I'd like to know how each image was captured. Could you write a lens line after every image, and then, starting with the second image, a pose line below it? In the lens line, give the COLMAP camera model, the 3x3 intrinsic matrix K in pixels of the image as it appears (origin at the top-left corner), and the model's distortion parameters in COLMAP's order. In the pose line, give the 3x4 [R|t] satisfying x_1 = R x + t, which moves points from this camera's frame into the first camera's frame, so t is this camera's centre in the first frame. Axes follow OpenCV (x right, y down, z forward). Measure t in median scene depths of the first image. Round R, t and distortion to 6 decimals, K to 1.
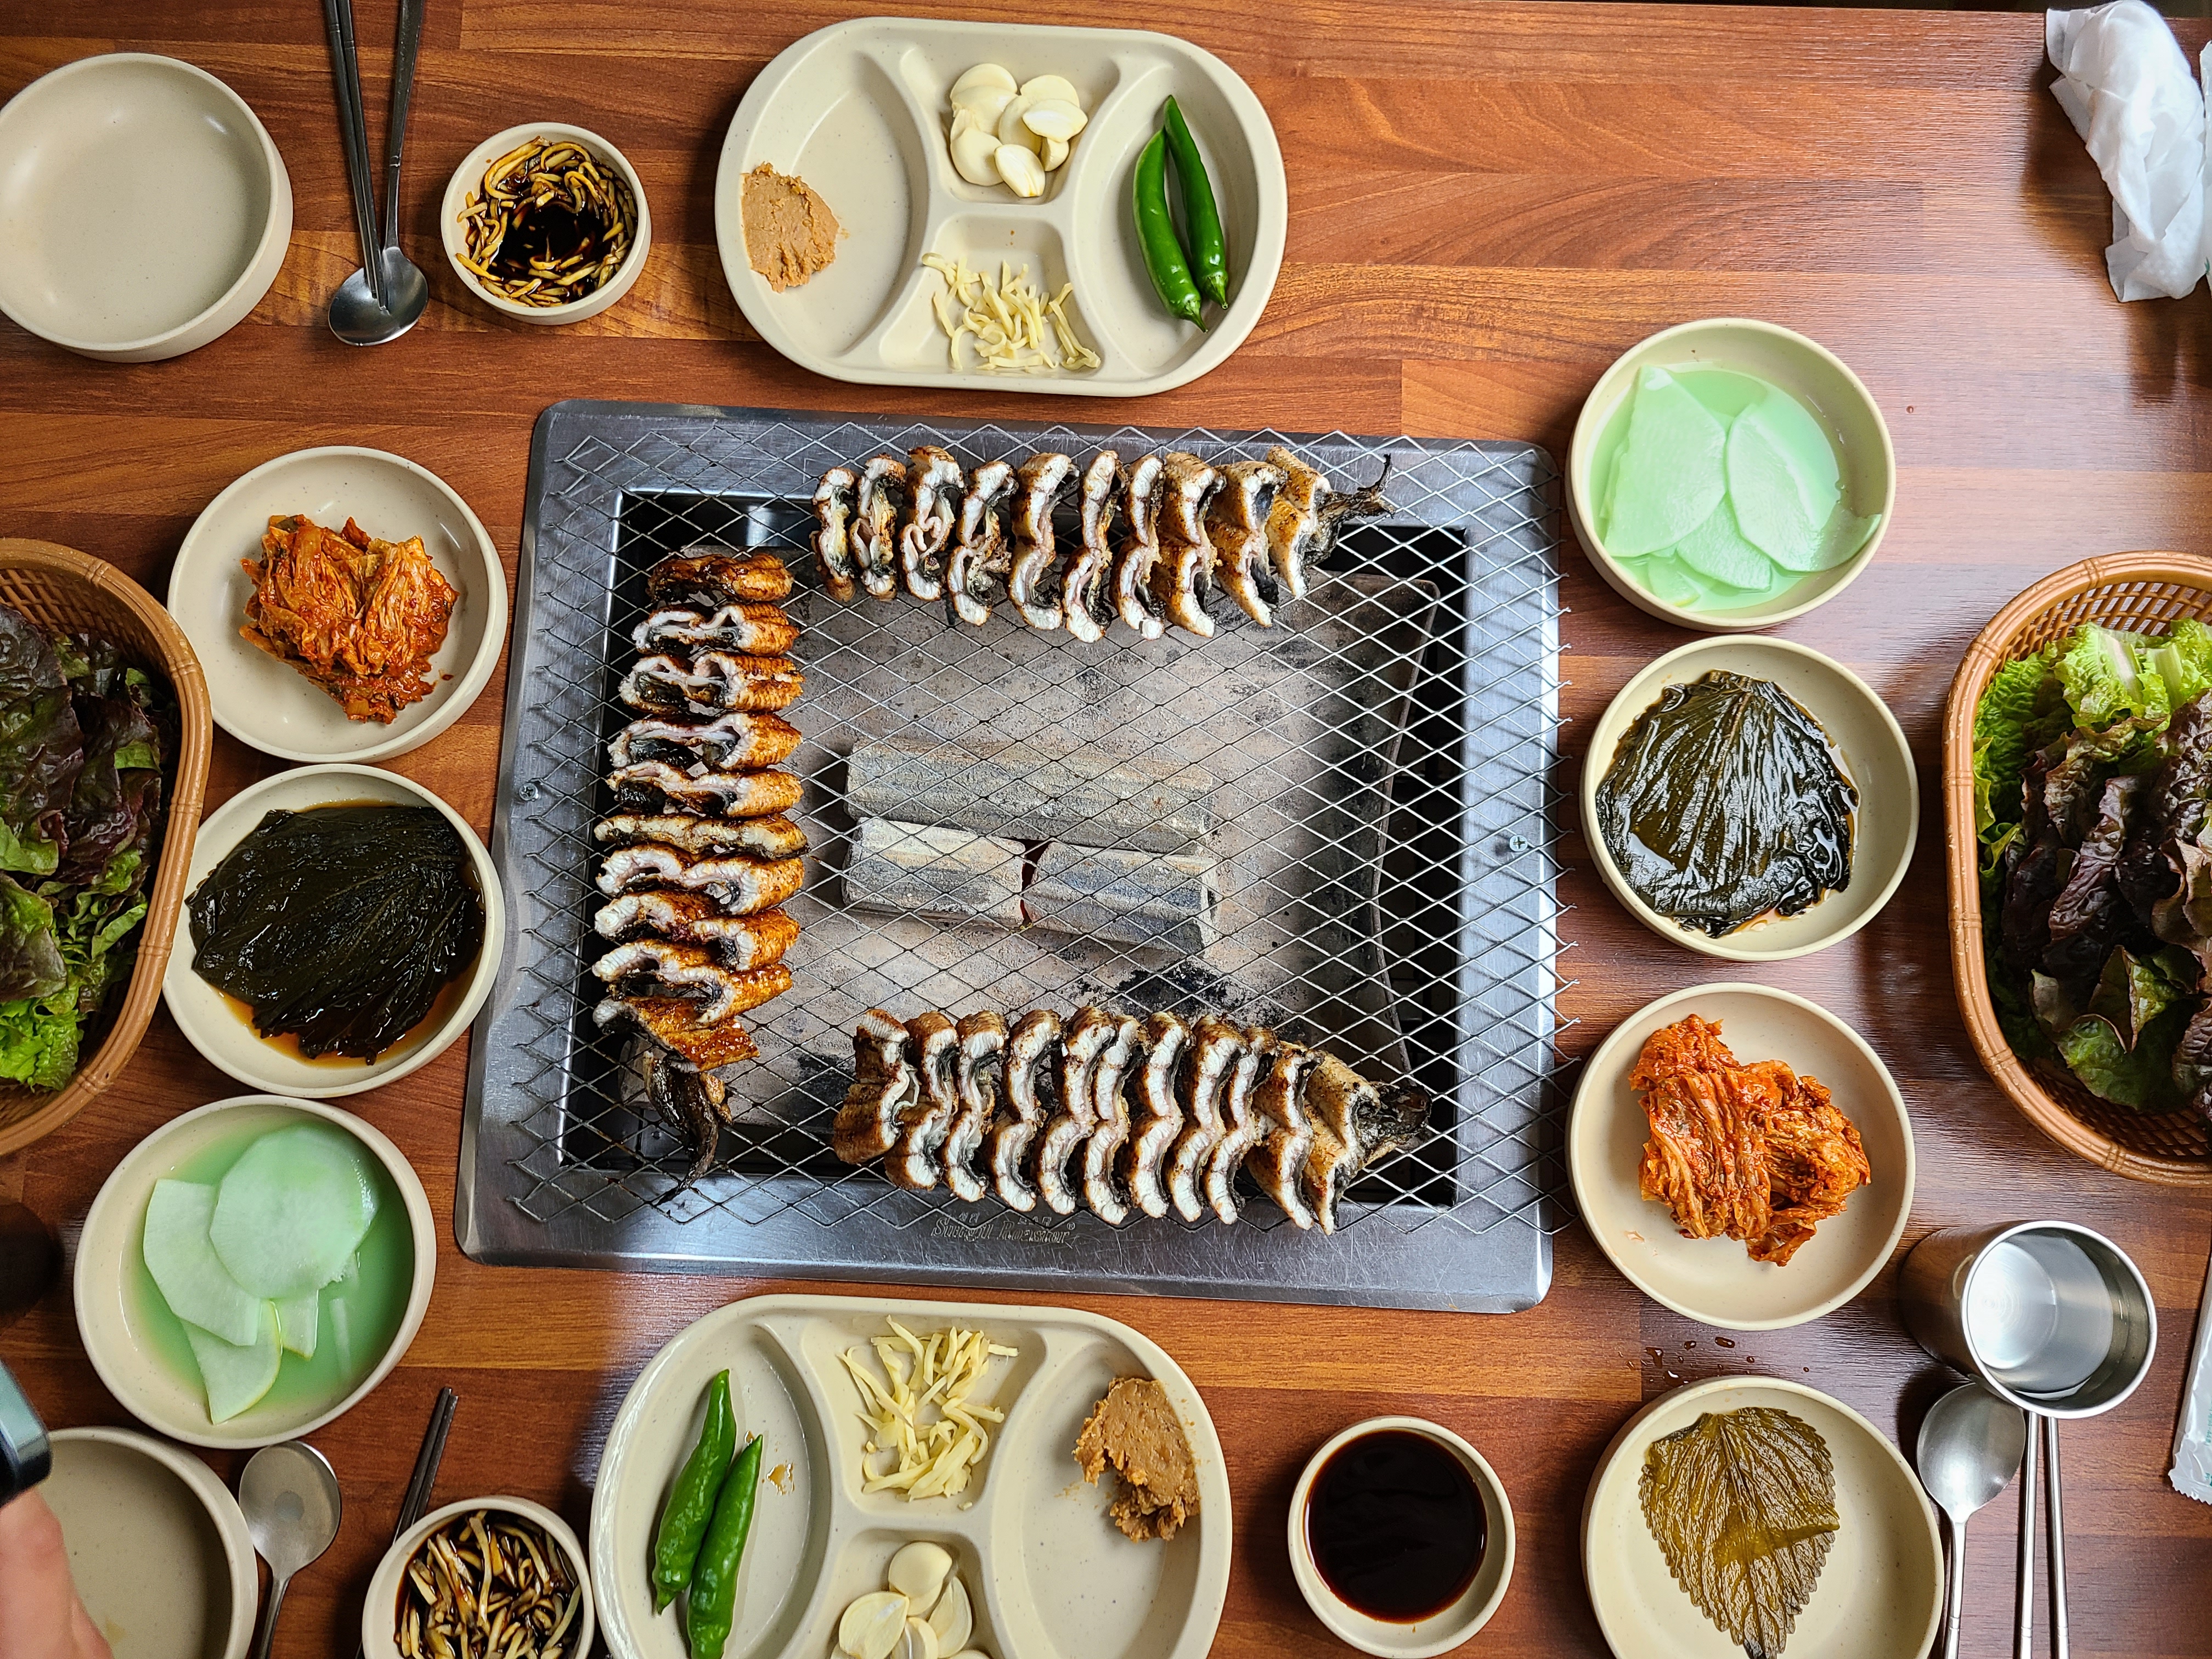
lens RADIAL K [[1707.5, 0, 1125.2], [0, 1707.5, 831.2], [0, 0, 1]] dist [-0.003458, -0.009061]
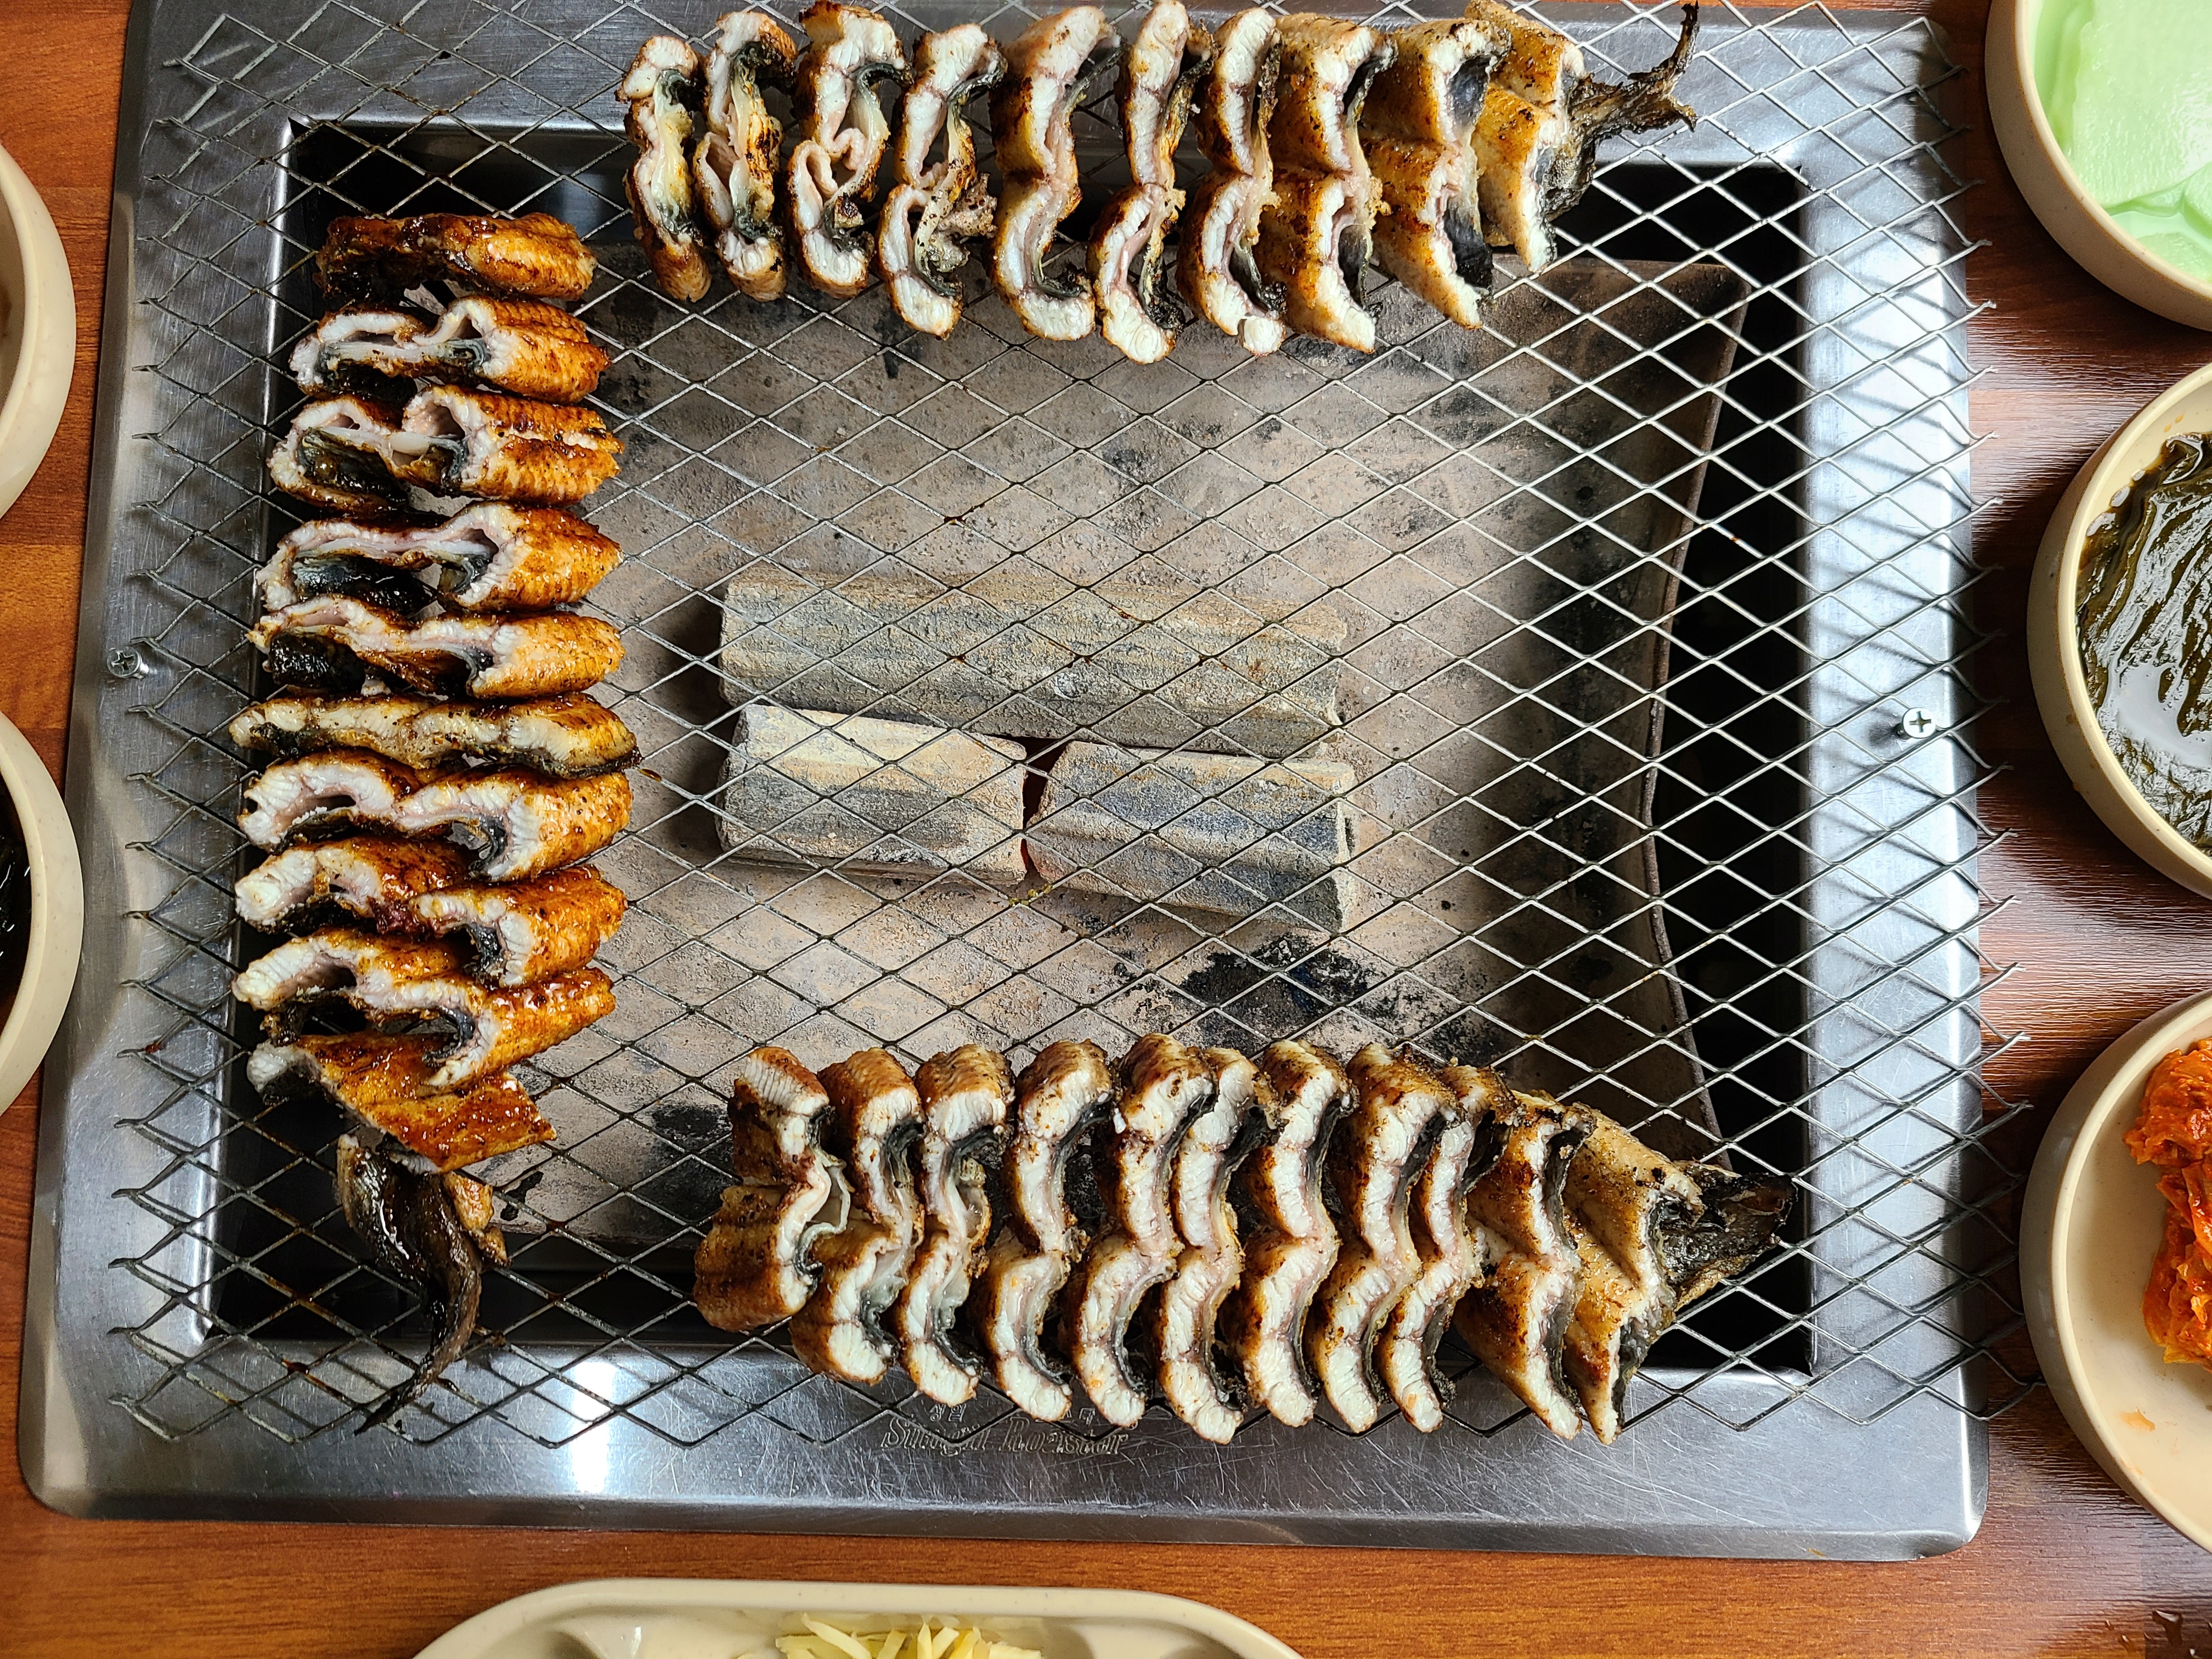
lens RADIAL K [[1707.5, 0, 1120.9], [0, 1707.5, 861.6], [0, 0, 1]] dist [-0.003458, -0.009061]
pose [[0.999657, -0.019209, 0.017816, -0.042020], [0.018040, 0.997810, 0.063643, 0.012216], [-0.018999, -0.063300, 0.997814, 0.460078]]
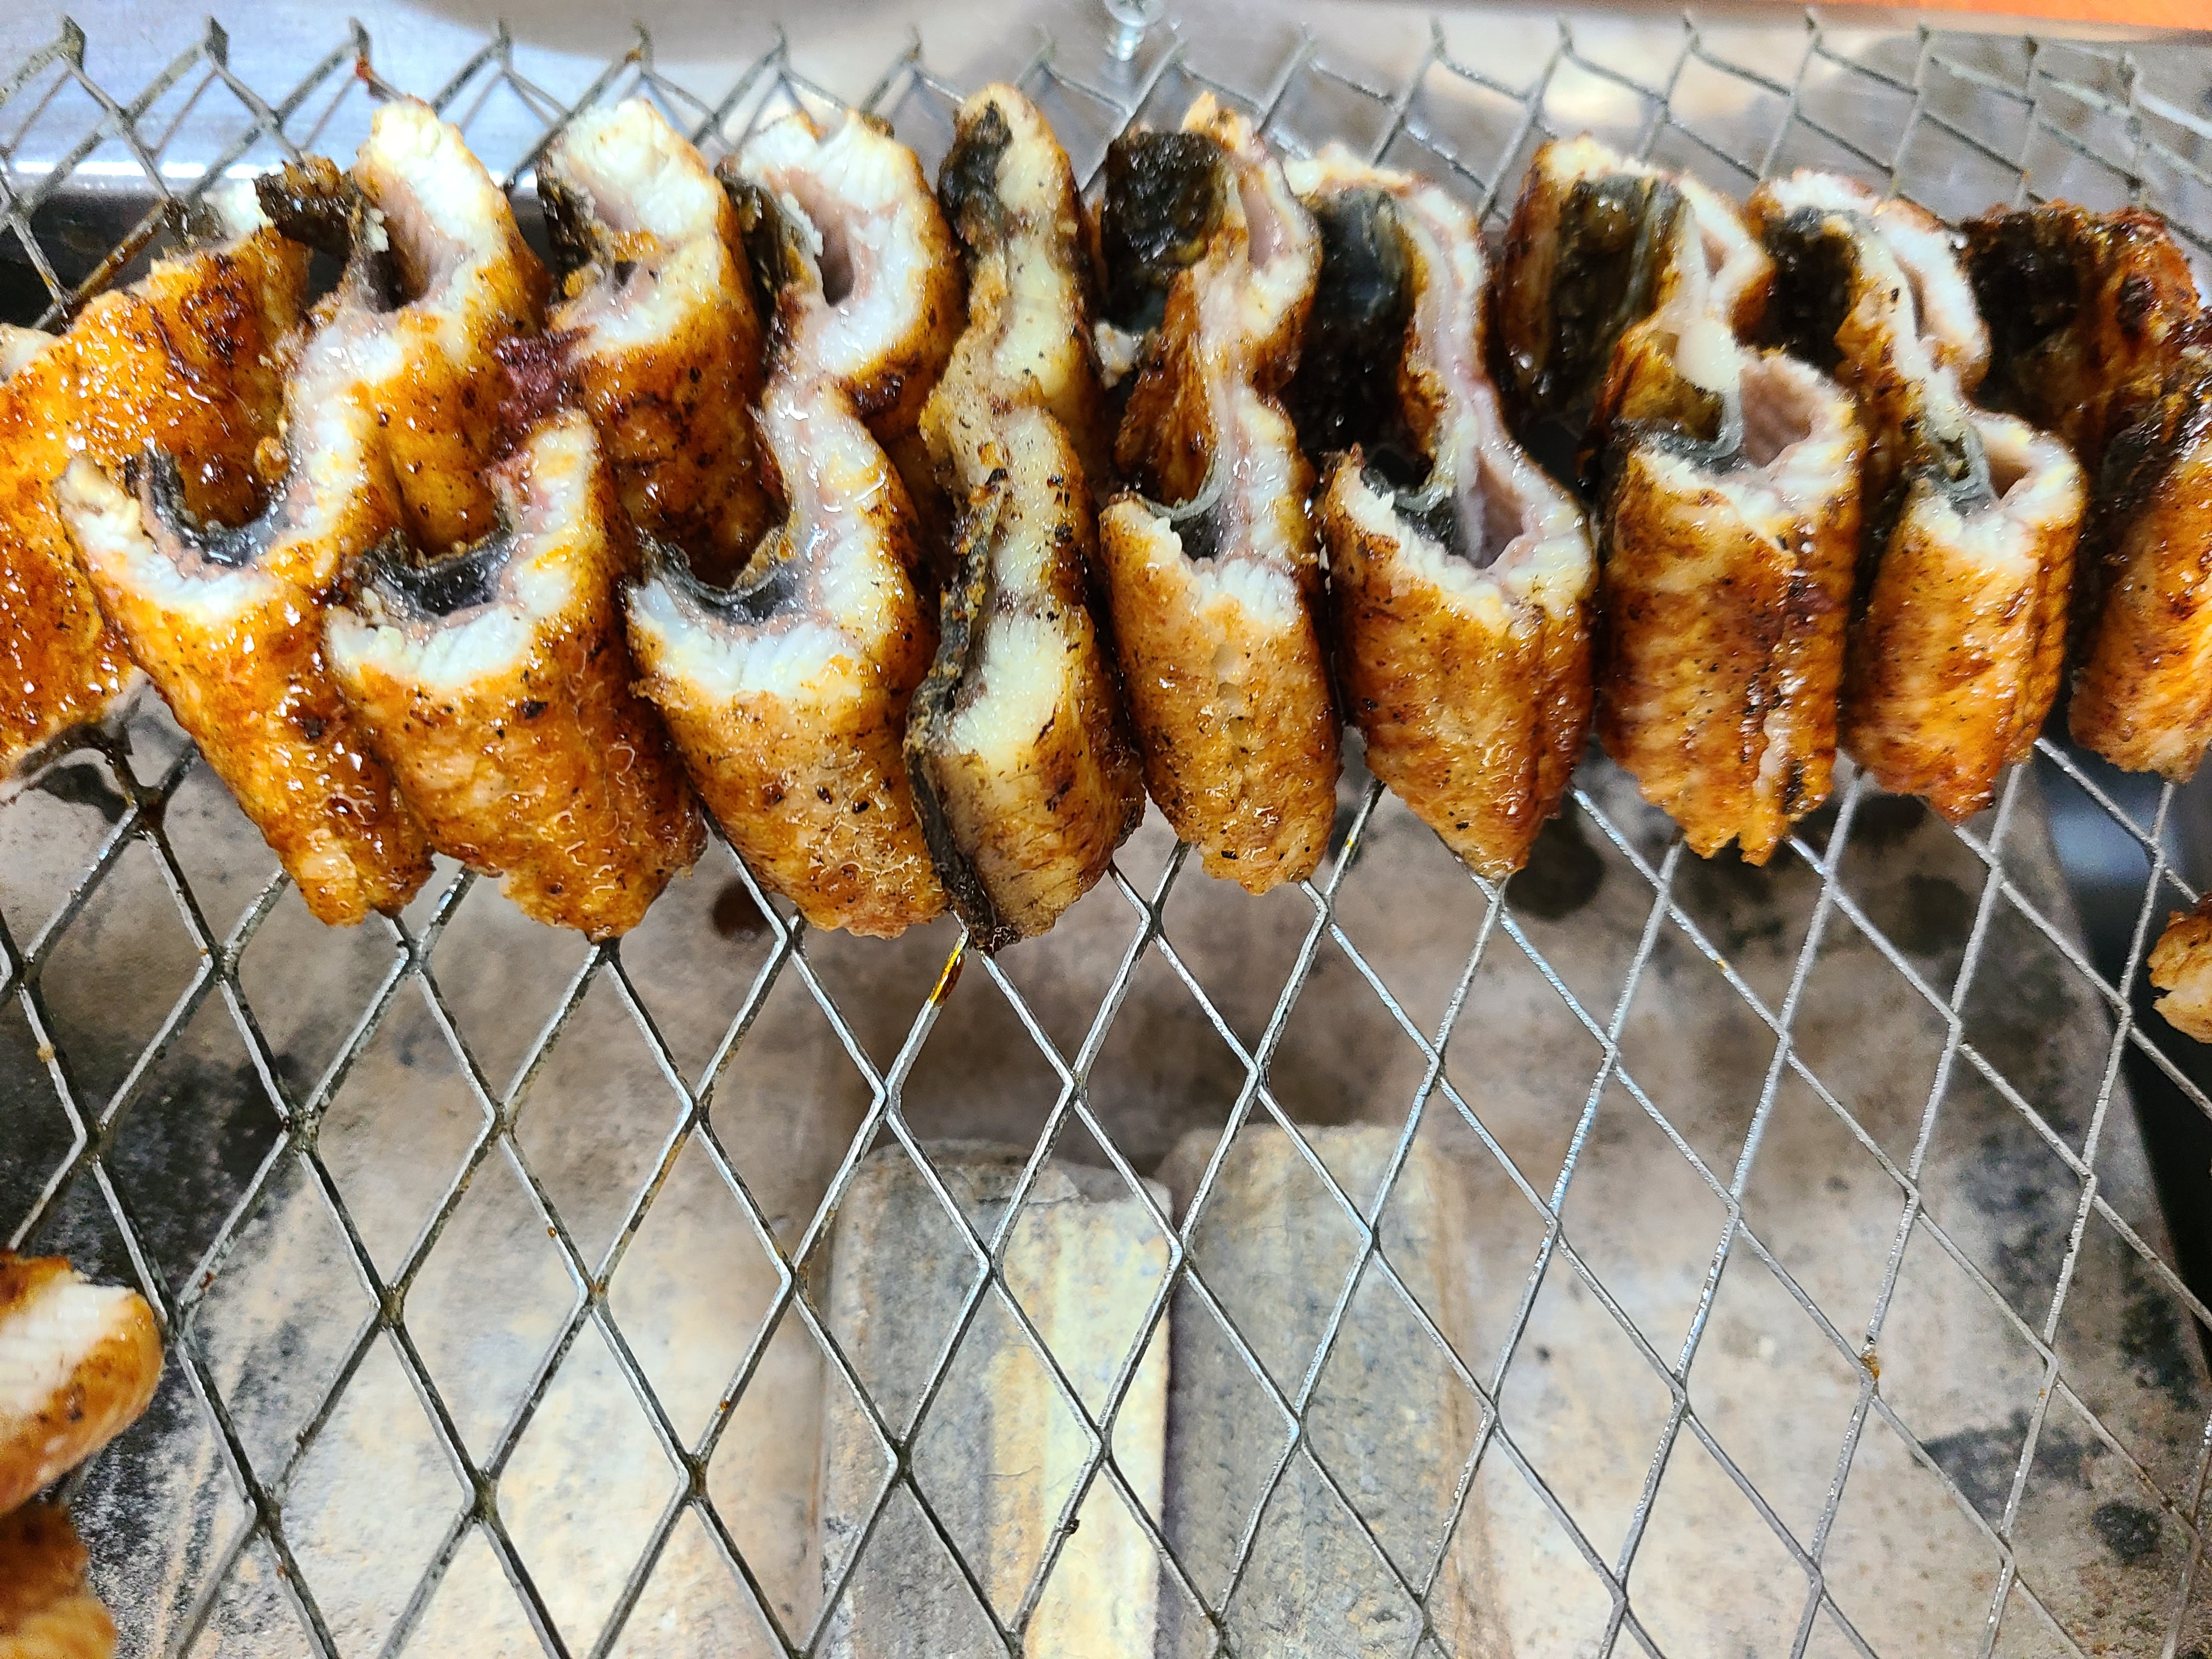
lens RADIAL K [[1707.5, 0, 1108.3], [0, 1707.5, 853.3], [0, 0, 1]] dist [-0.003458, -0.009061]
pose [[0.094060, 0.922530, -0.374287, -0.118181], [-0.994638, 0.103316, 0.004692, -0.006212], [0.042998, 0.371839, 0.927301, 0.819731]]
